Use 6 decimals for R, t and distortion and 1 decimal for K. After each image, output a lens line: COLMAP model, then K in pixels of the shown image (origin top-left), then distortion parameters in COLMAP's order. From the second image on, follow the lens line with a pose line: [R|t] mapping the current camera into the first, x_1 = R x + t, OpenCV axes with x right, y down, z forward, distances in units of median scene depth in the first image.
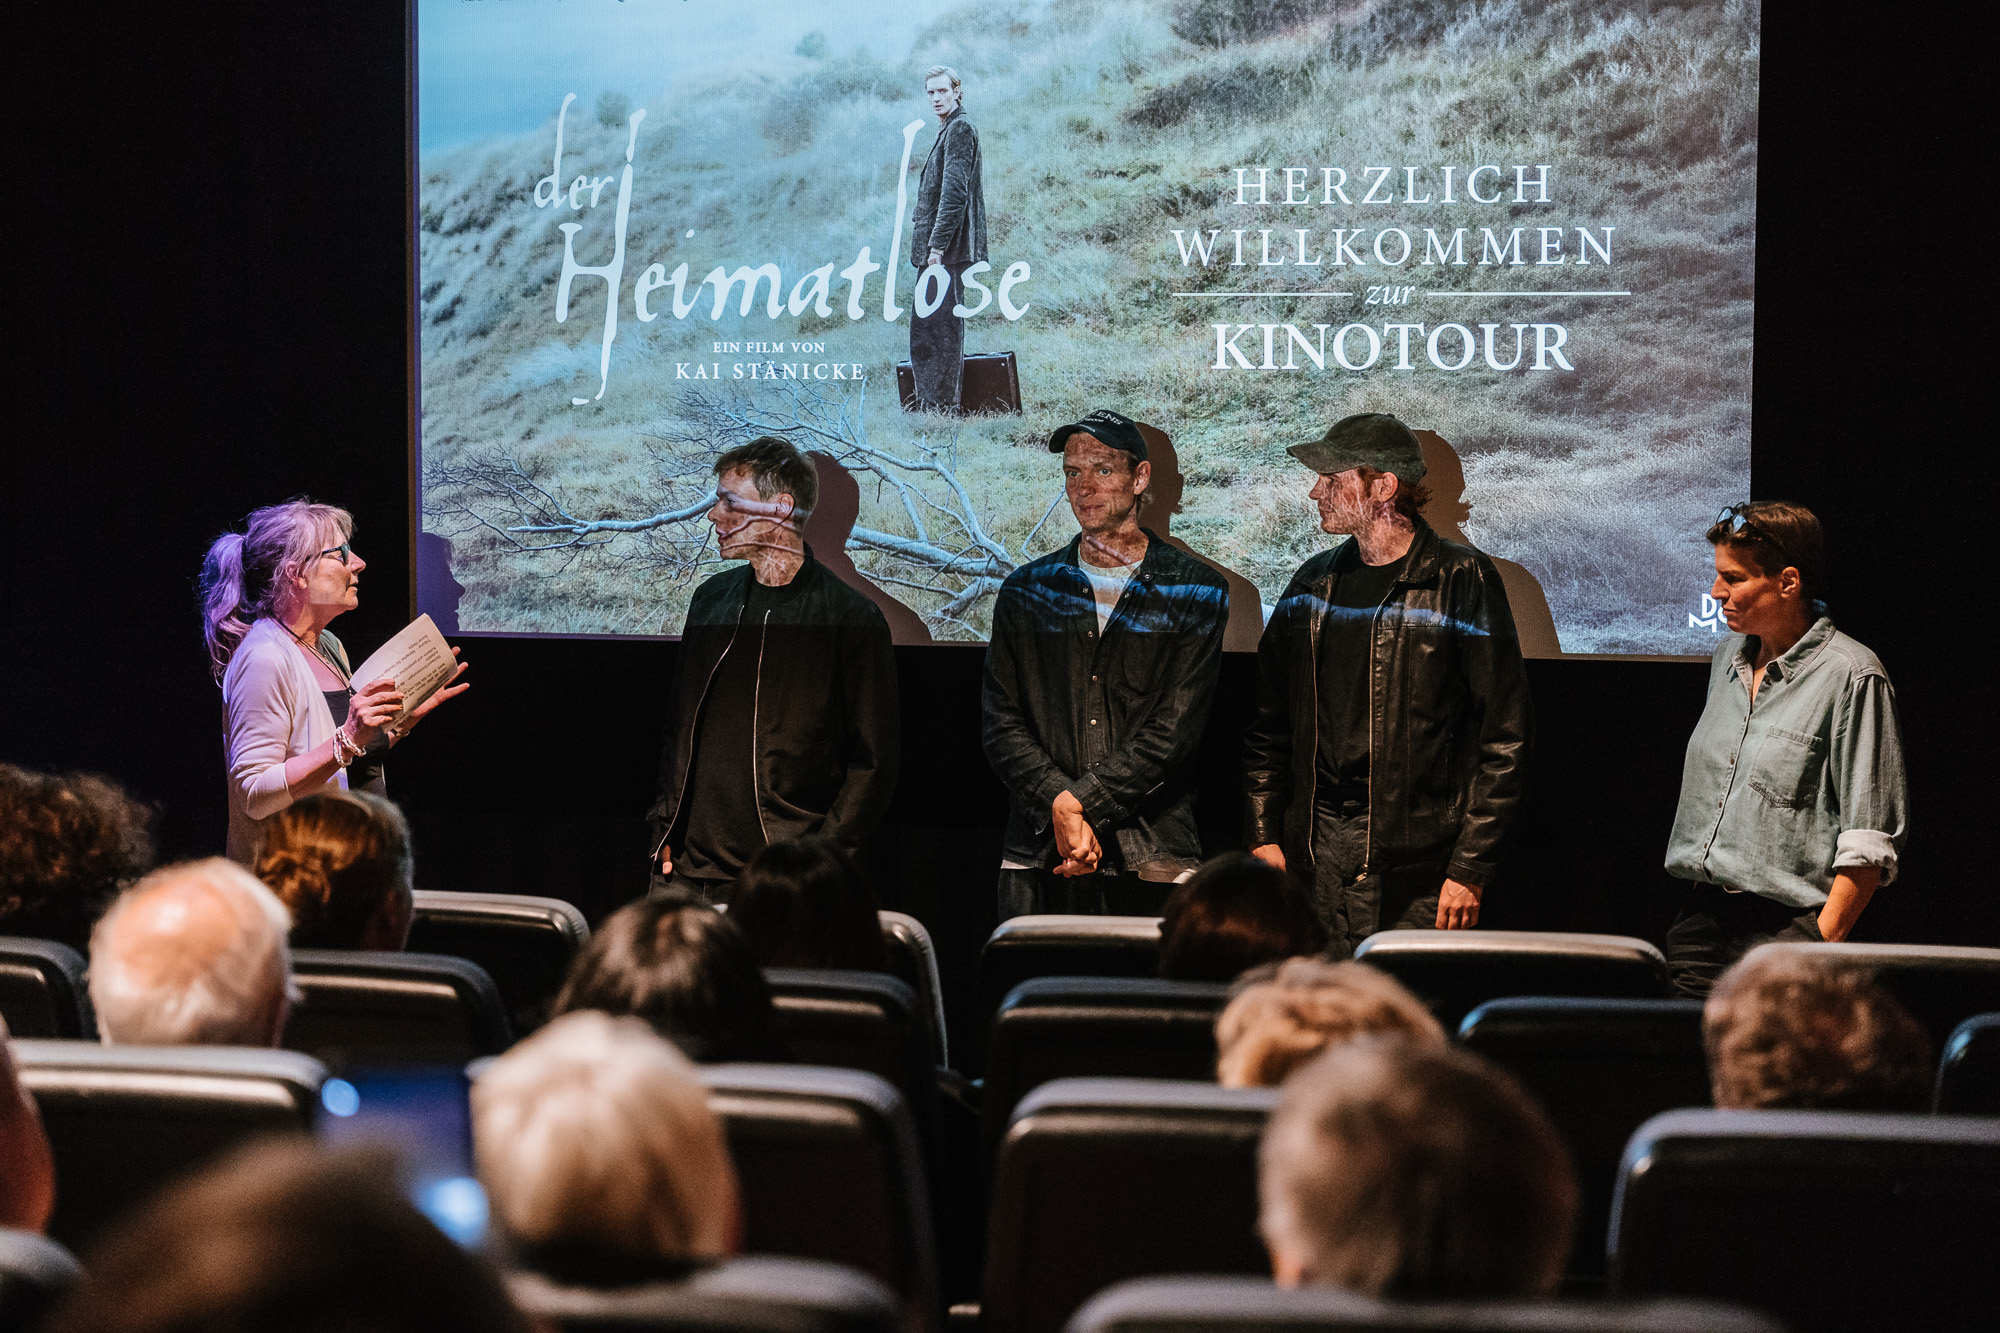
lens RADIAL K [[3158.4, 0, 975.8], [0, 3158.4, 619.1], [0, 0, 1]] dist [0.028015, 0.052712]
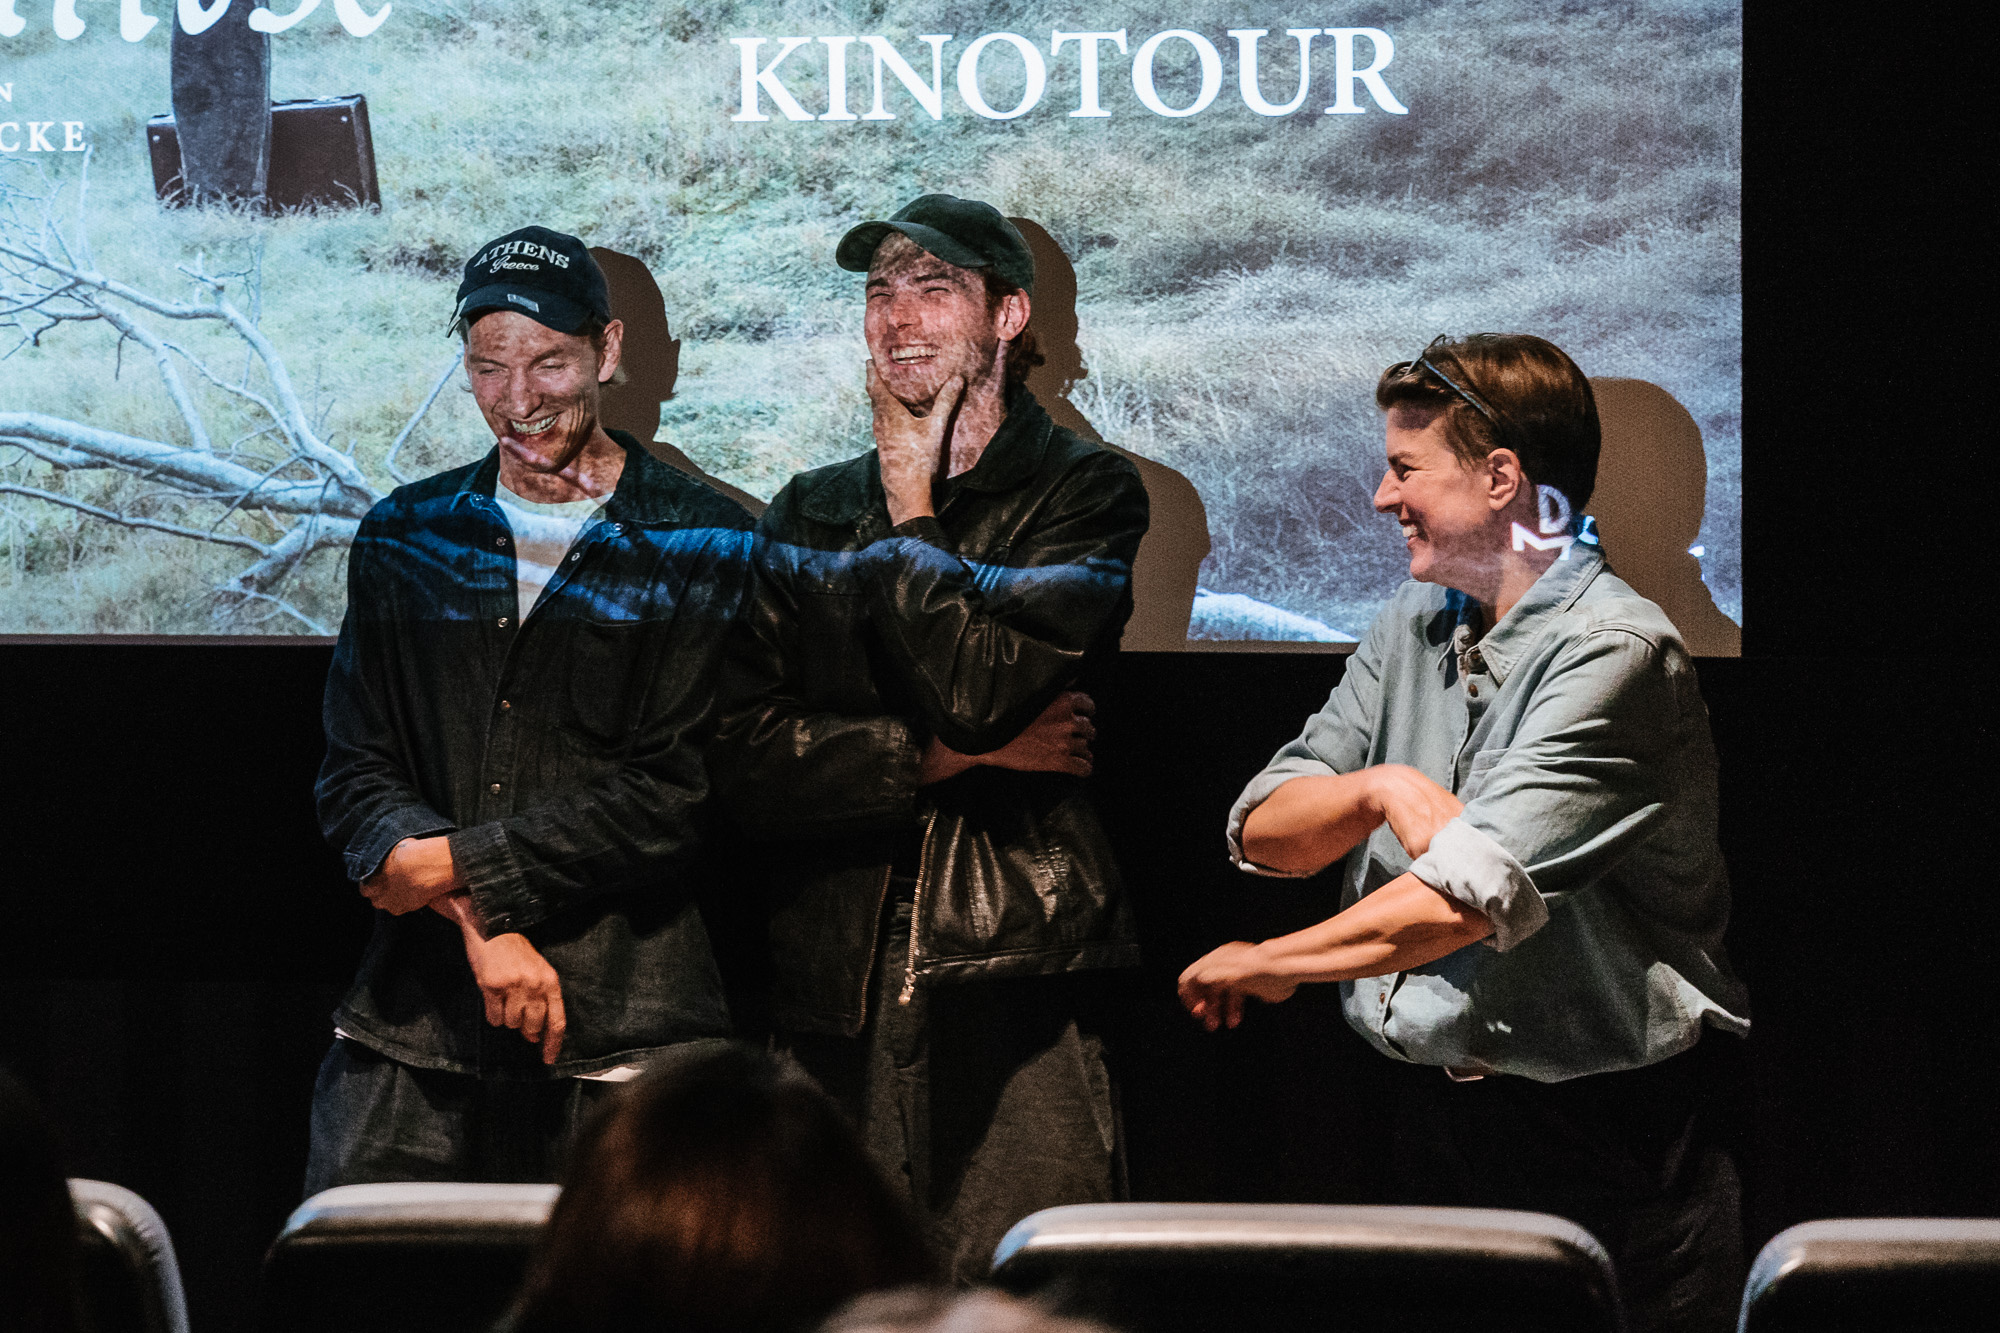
lens RADIAL K [[3868.4, 0, 691.3], [0, 3868.4, 378.6], [0, 0, 1]] dist [0.045399, -0.266548]
pose [[0.998453, -0.015618, 0.053366, 0.032042], [0.017215, 0.999414, -0.029601, -0.016332], [-0.052872, 0.030474, 0.998136, 0.347137]]
